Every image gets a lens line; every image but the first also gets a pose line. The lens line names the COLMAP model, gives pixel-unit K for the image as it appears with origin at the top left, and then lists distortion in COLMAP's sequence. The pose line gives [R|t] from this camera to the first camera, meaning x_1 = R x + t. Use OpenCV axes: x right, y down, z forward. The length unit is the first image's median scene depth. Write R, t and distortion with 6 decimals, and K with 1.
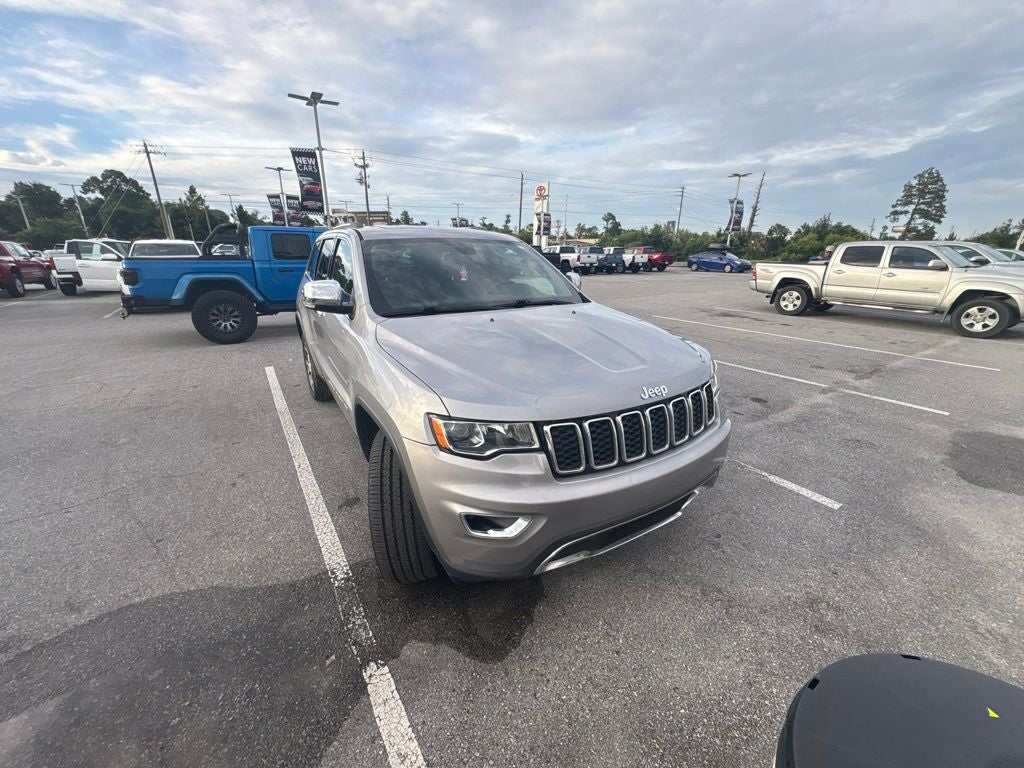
lens RADIAL K [[405.0, 0, 512.3], [0, 405.0, 386.2], [0, 0, 1]] dist [-0.000118, -0.000545]
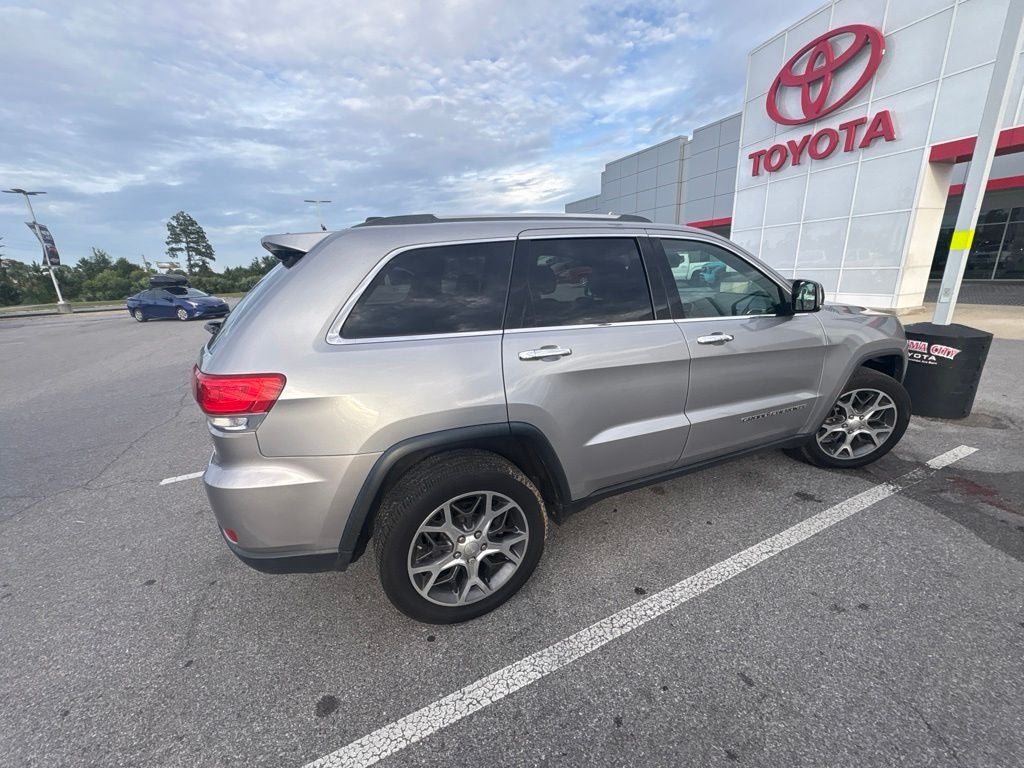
lens RADIAL K [[405.6, 0, 511.4], [0, 405.6, 382.8], [0, 0, 1]] dist [0.000922, -0.000408]
pose [[0.141265, -0.279104, 0.949813, -0.247481], [0.362594, 0.907351, 0.212698, -0.080316], [-0.921179, 0.314350, 0.229378, 0.243374]]
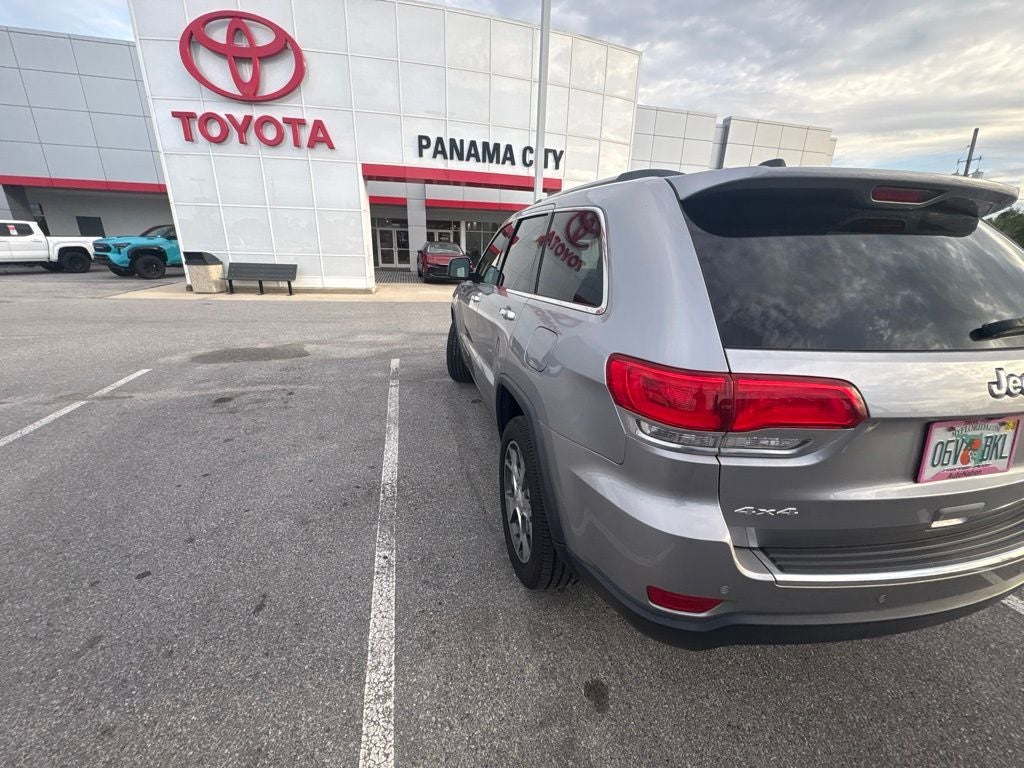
lens RADIAL K [[406.1, 0, 510.4], [0, 406.1, 382.6], [0, 0, 1]] dist [0.000893, -0.000697]
pose [[-0.942218, -0.133377, 0.307304, -0.074141], [0.077922, 0.804906, 0.588264, -0.141602], [-0.325812, 0.578219, -0.748004, 0.437550]]
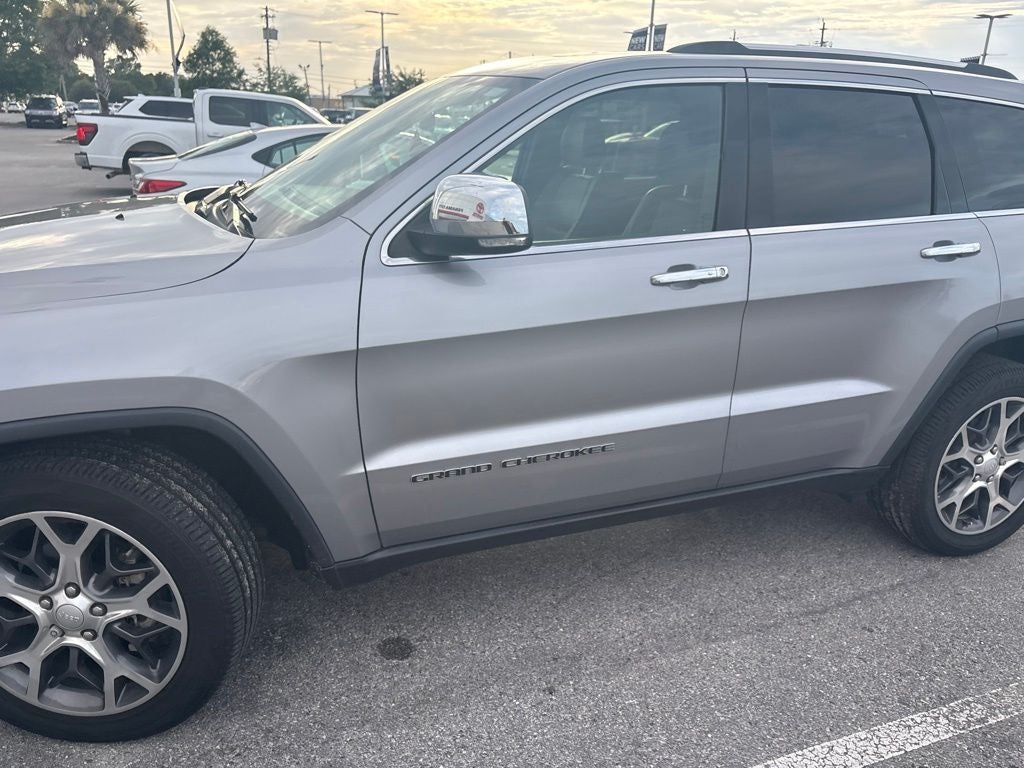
lens RADIAL K [[780.9, 0, 522.2], [0, 780.9, 382.8], [0, 0, 1]] dist [0.013274, -0.000895]
pose [[-0.187078, 0.297062, -0.936353, 0.160227], [-0.350505, 0.870257, 0.346121, -0.080950], [0.917686, 0.392947, -0.058684, 0.256267]]
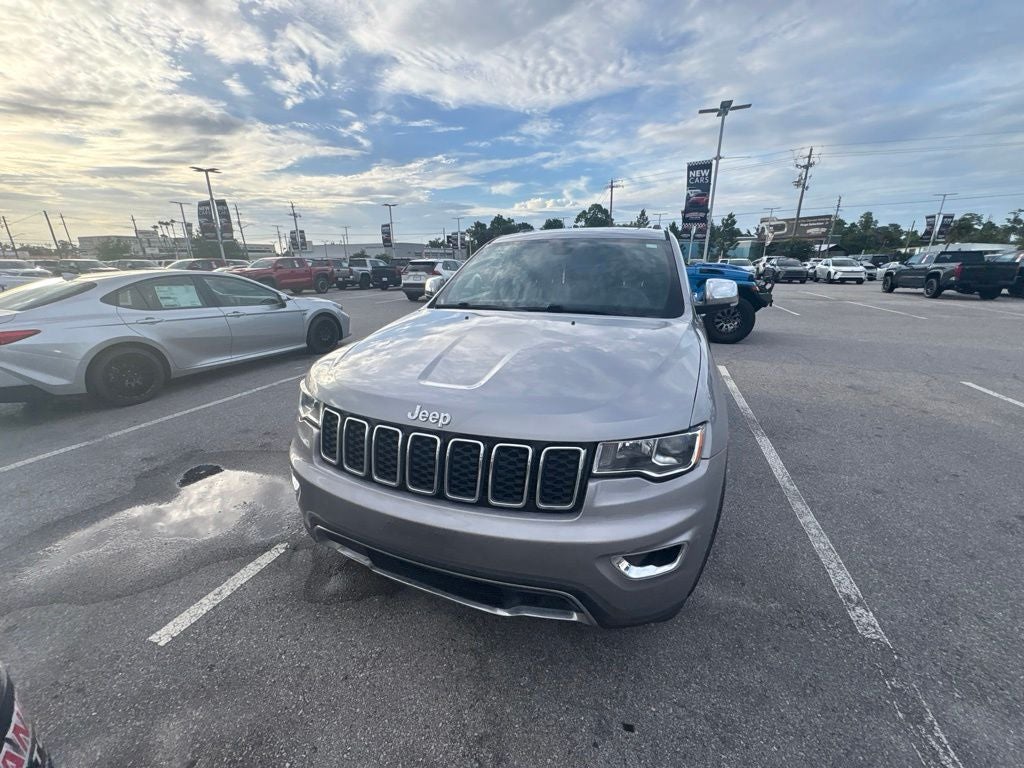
lens RADIAL K [[406.1, 0, 511.2], [0, 406.1, 385.4], [0, 0, 1]] dist [-0.000650, -0.000664]
pose [[0.597087, 0.224749, -0.770049, 0.118859], [-0.246774, 0.964860, 0.090262, -0.017664], [0.763276, 0.136133, 0.631568, 0.070471]]
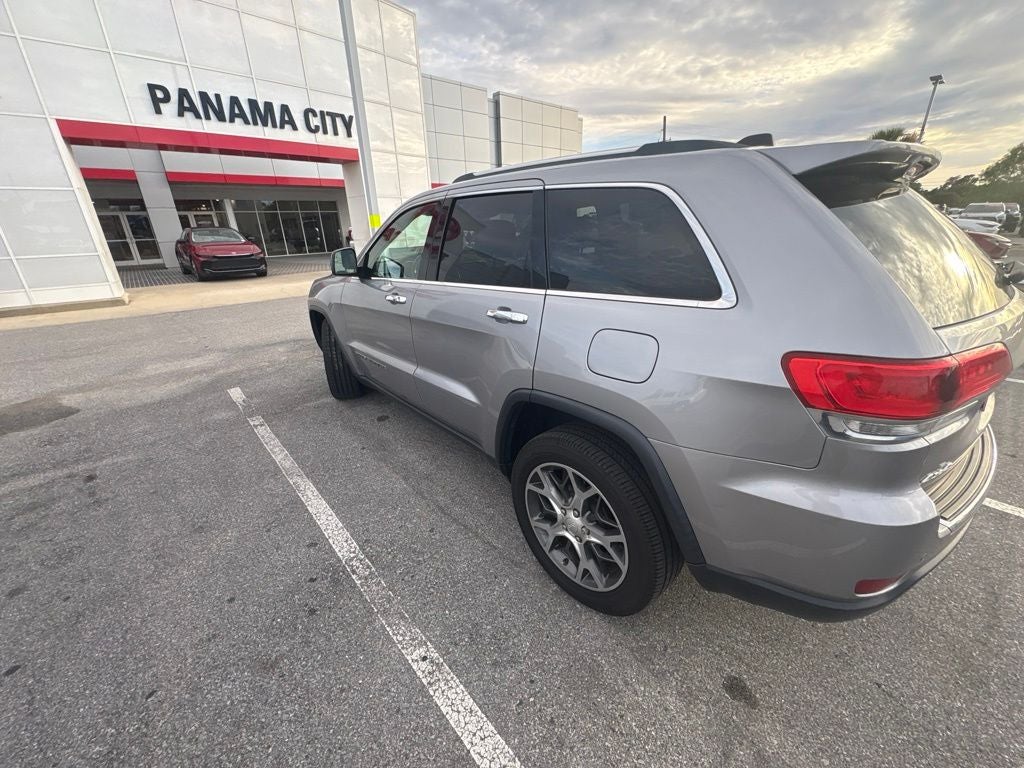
lens RADIAL K [[406.1, 0, 510.4], [0, 406.1, 382.6], [0, 0, 1]] dist [0.000893, -0.000697]
pose [[-0.989497, 0.071417, -0.125681, -0.013293], [-0.026455, 0.765286, 0.643146, -0.138353], [0.142113, 0.639716, -0.755359, 0.419237]]
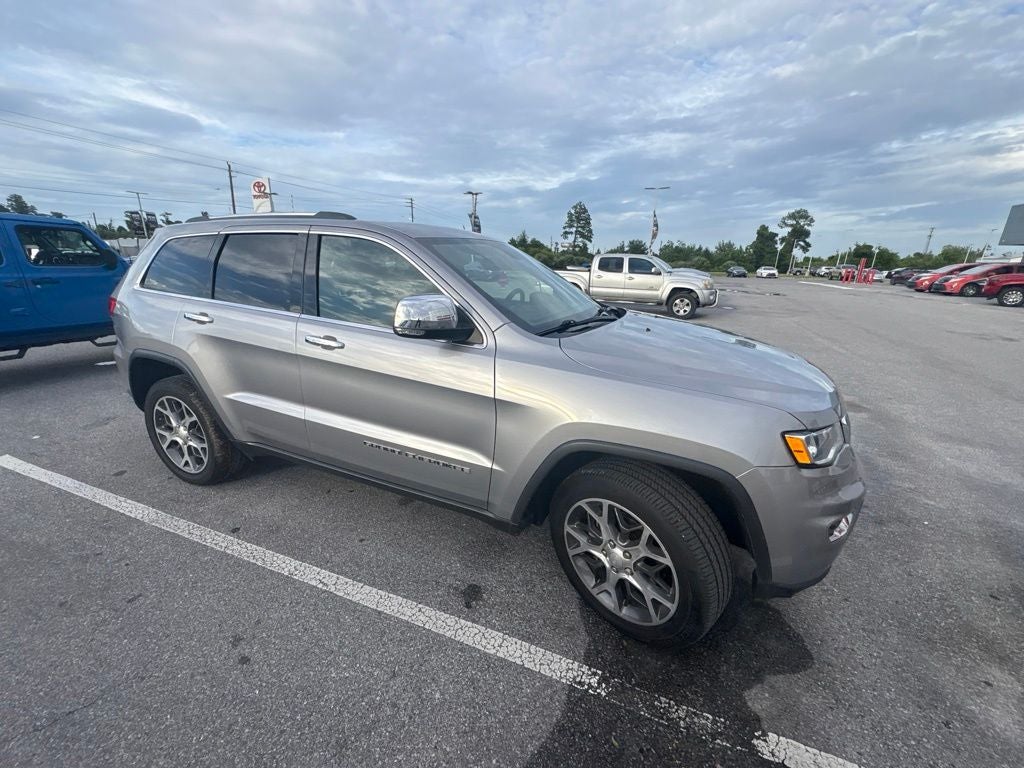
lens RADIAL K [[405.2, 0, 512.0], [0, 405.2, 384.0], [0, 0, 1]] dist [0.000928, -0.000300]
pose [[0.819689, -0.156491, 0.551018, -0.123138], [0.168681, 0.985247, 0.028886, -0.017449], [-0.547409, 0.069268, 0.833994, 0.058044]]
